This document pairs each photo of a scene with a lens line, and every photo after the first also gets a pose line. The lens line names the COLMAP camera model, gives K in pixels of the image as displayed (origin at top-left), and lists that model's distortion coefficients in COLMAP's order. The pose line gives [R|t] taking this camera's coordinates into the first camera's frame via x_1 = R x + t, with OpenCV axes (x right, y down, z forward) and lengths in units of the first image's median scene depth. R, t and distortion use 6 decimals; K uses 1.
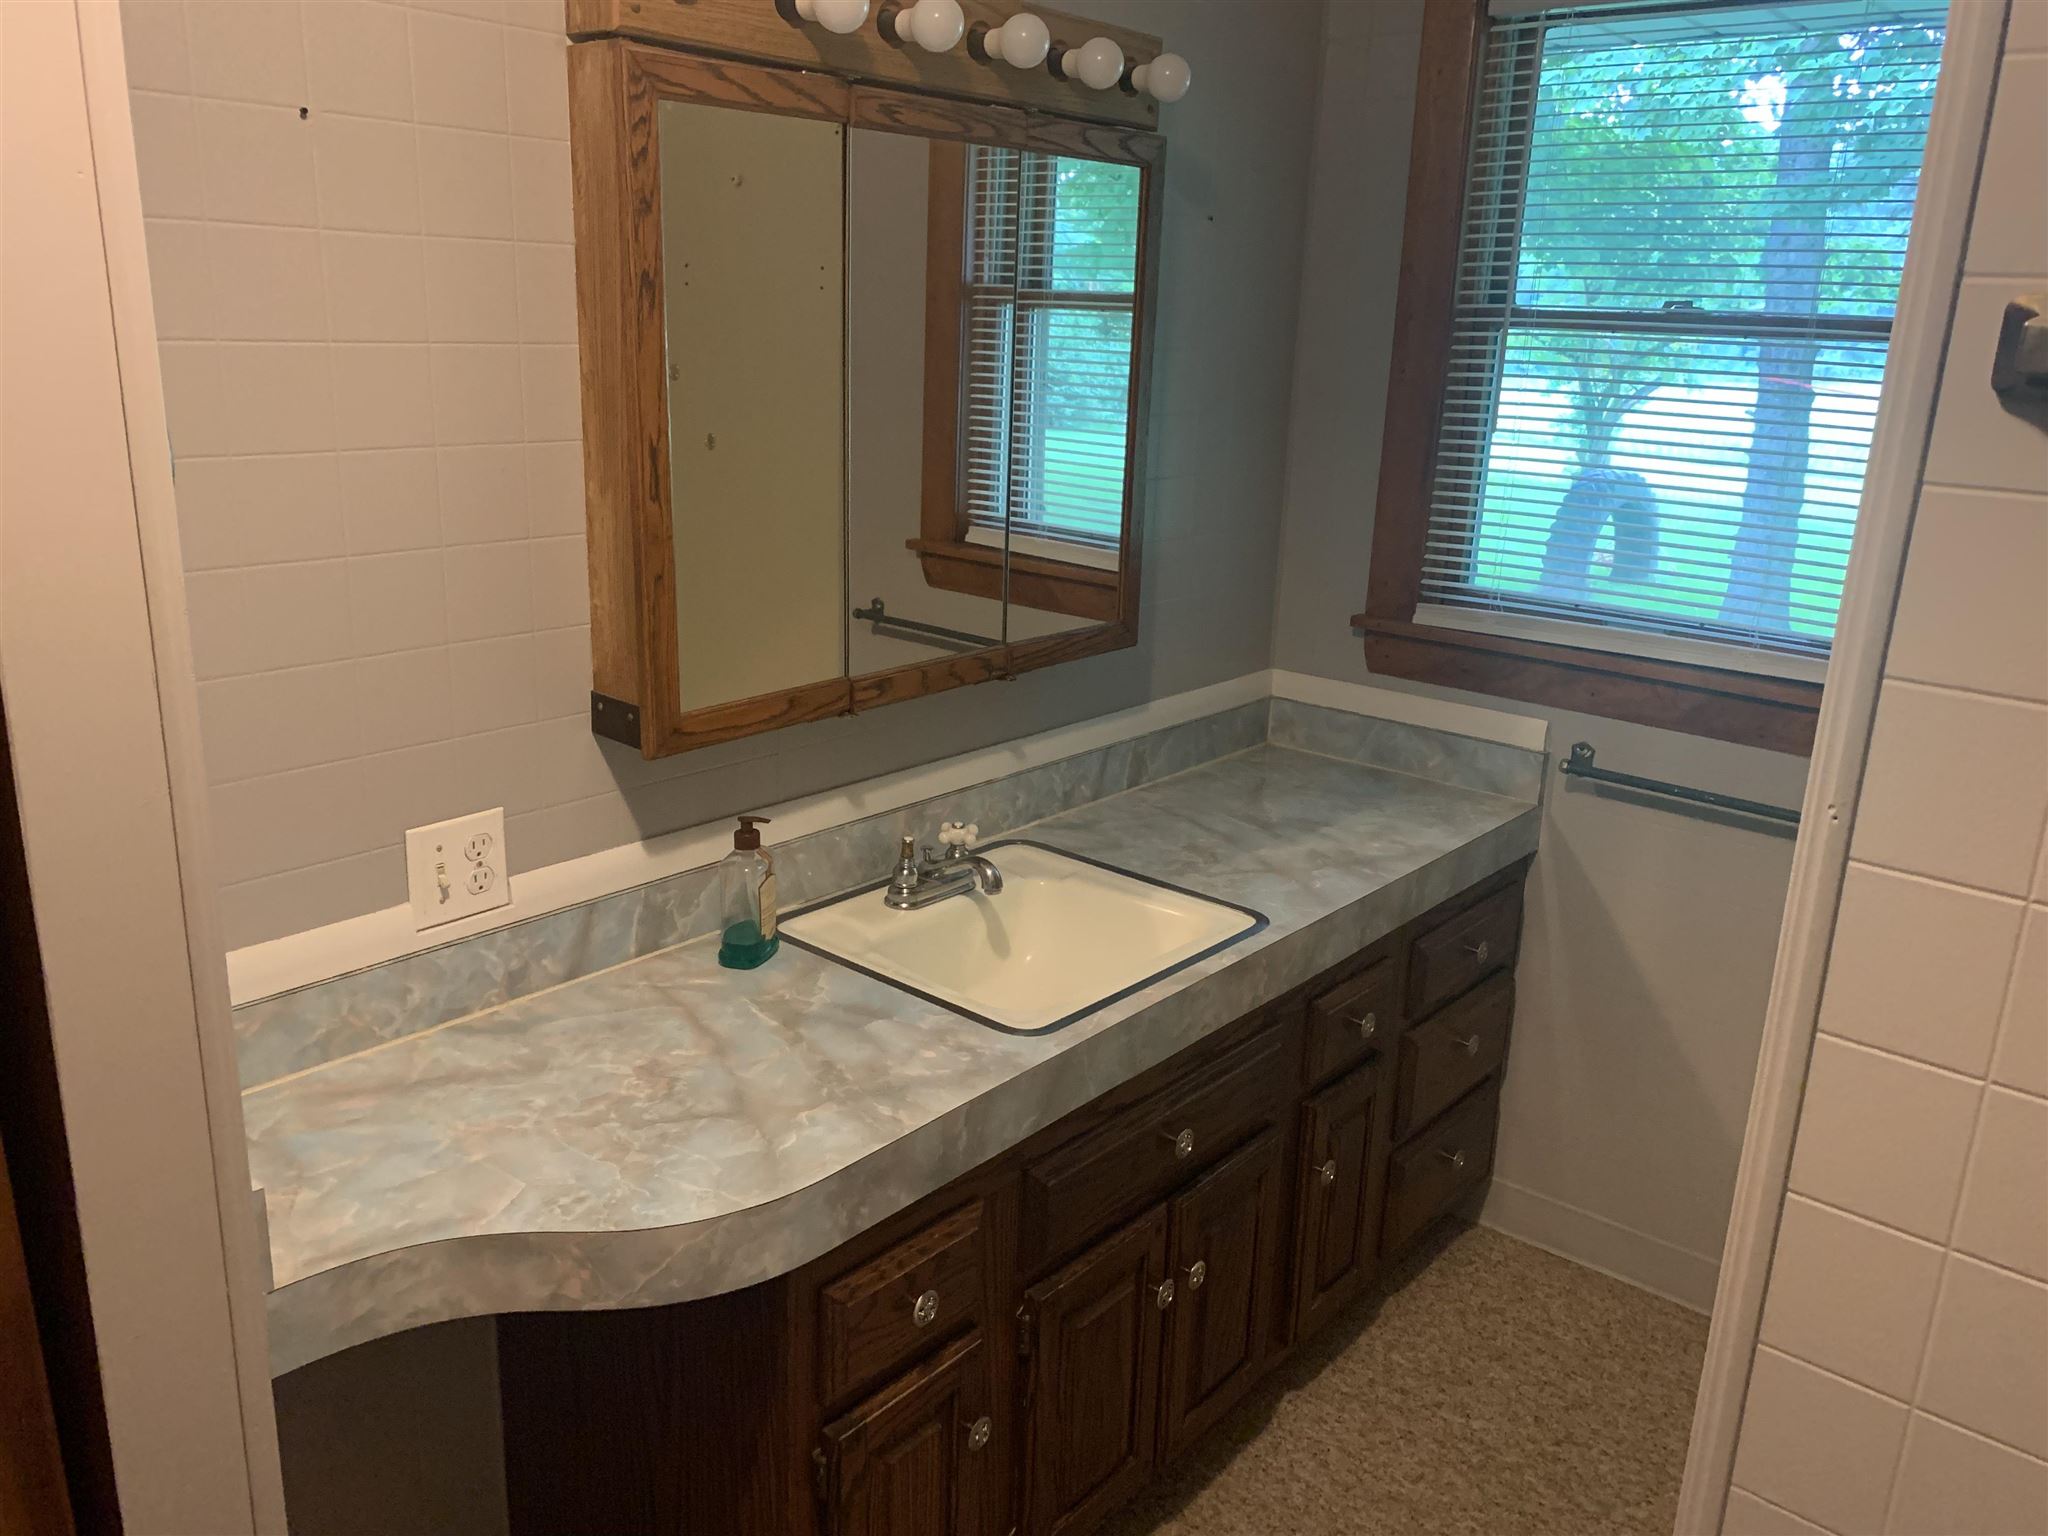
lens RADIAL K [[1561.7, 0, 1027.4], [0, 1561.7, 775.3], [0, 0, 1]] dist [0.007442, 0.001862]
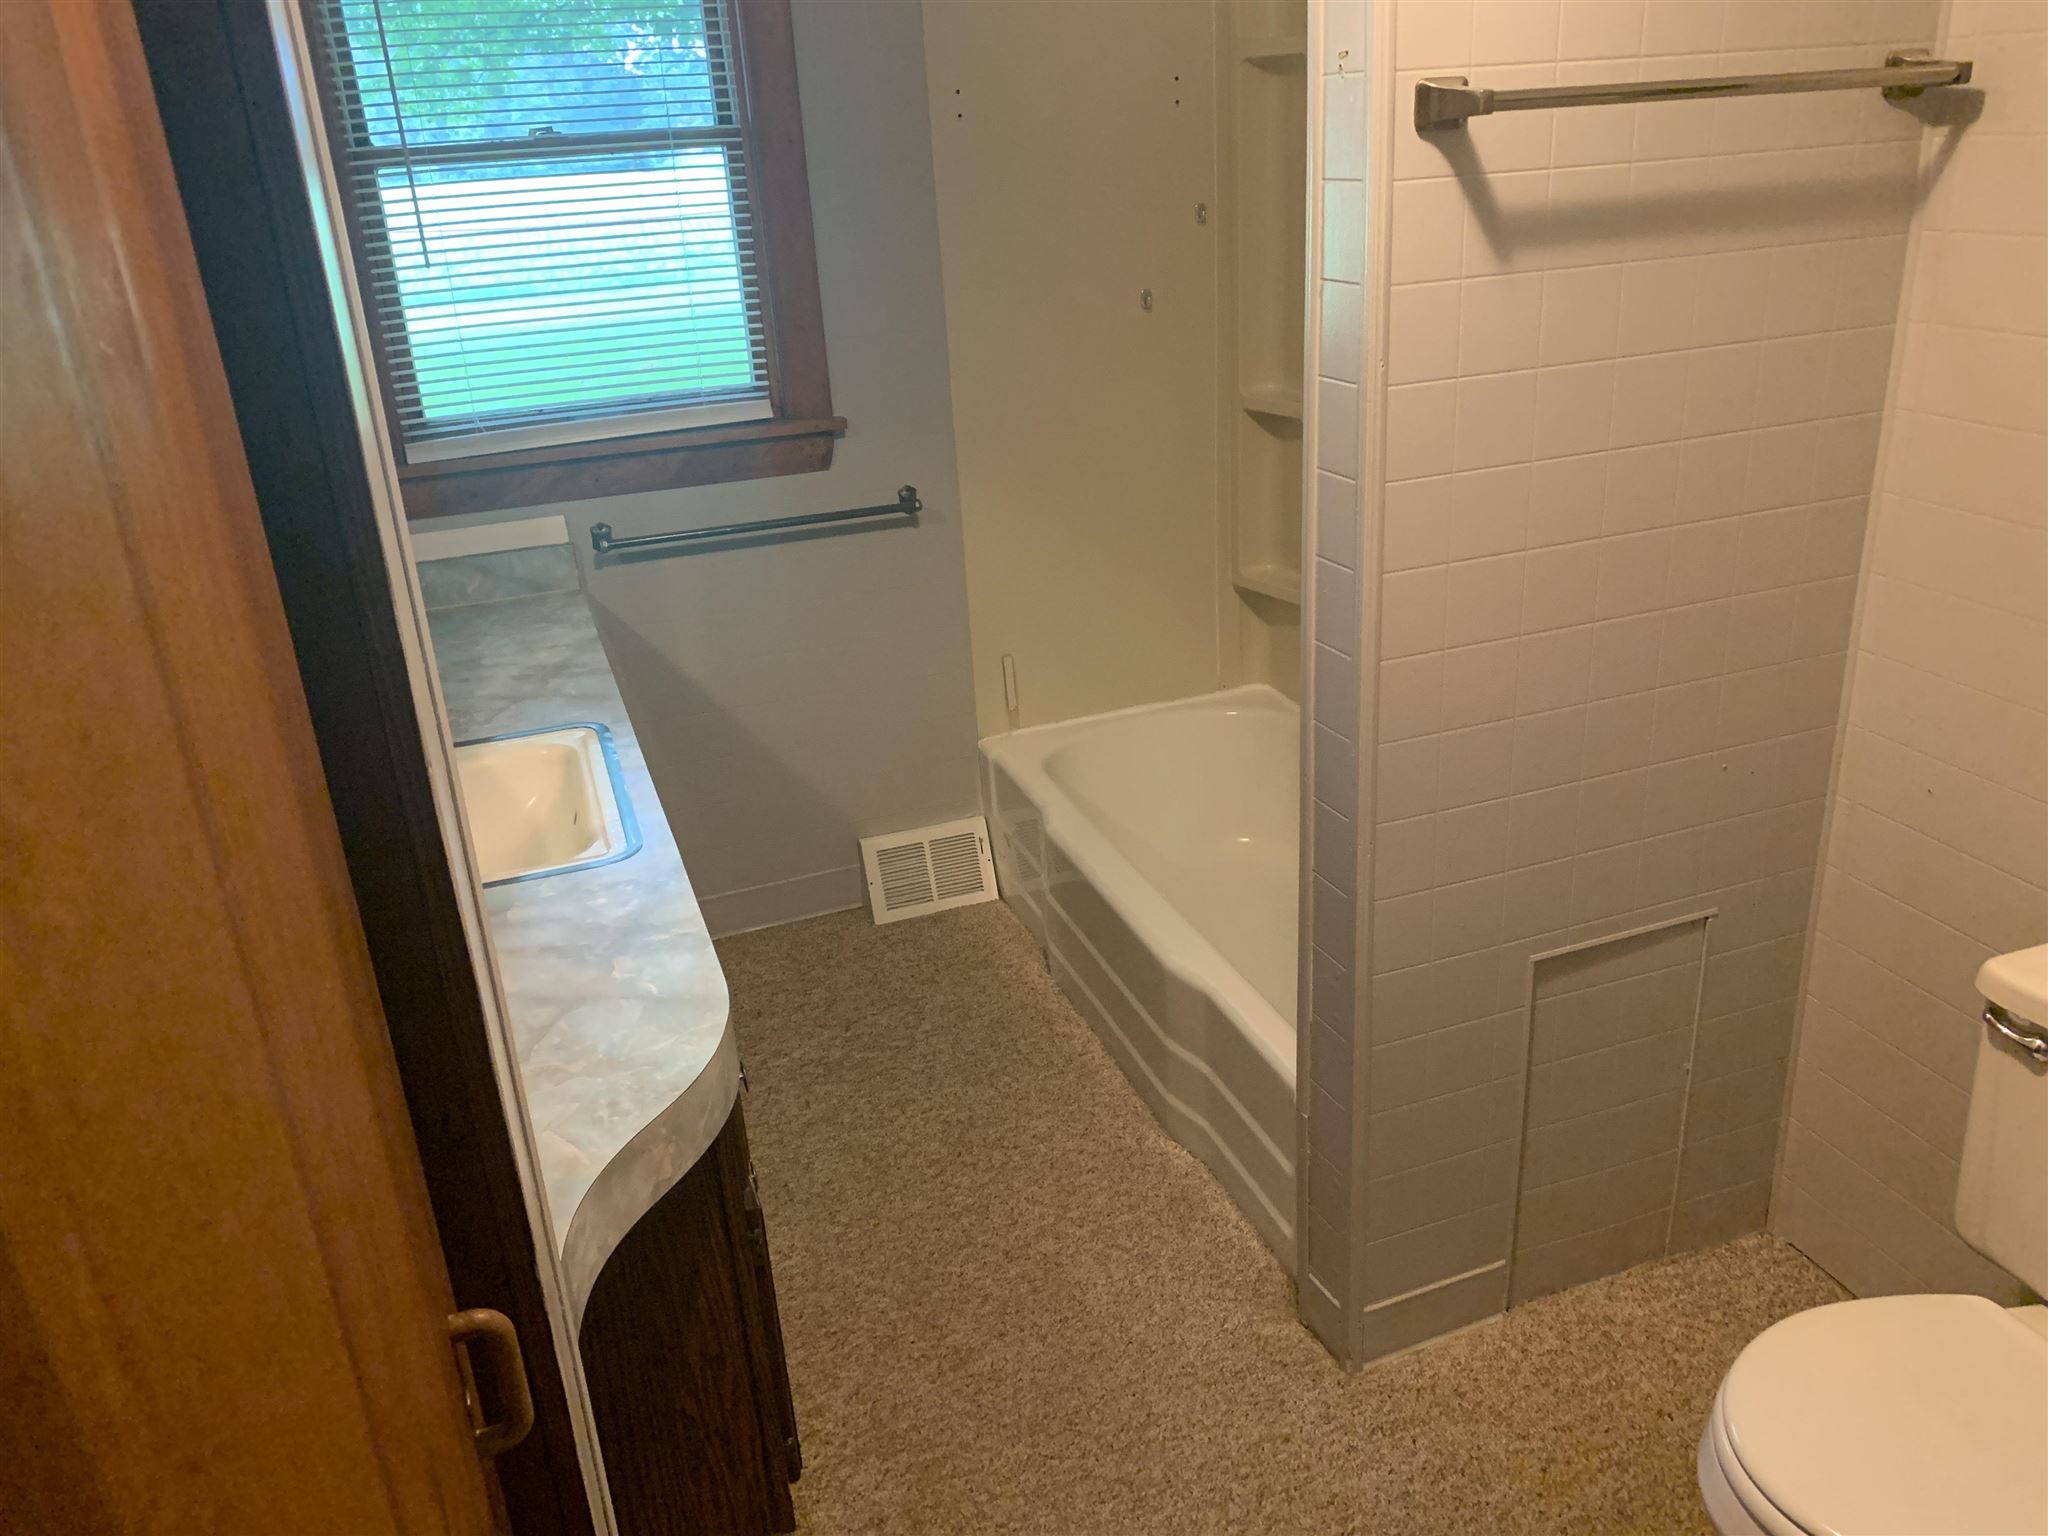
lens RADIAL K [[1561.7, 0, 1029.5], [0, 1561.7, 760.0], [0, 0, 1]] dist [0.007442, 0.001862]
pose [[0.505852, -0.395953, 0.766378, -0.467300], [0.321777, 0.910918, 0.258240, -0.060636], [-0.800358, 0.115972, 0.588198, 0.085165]]
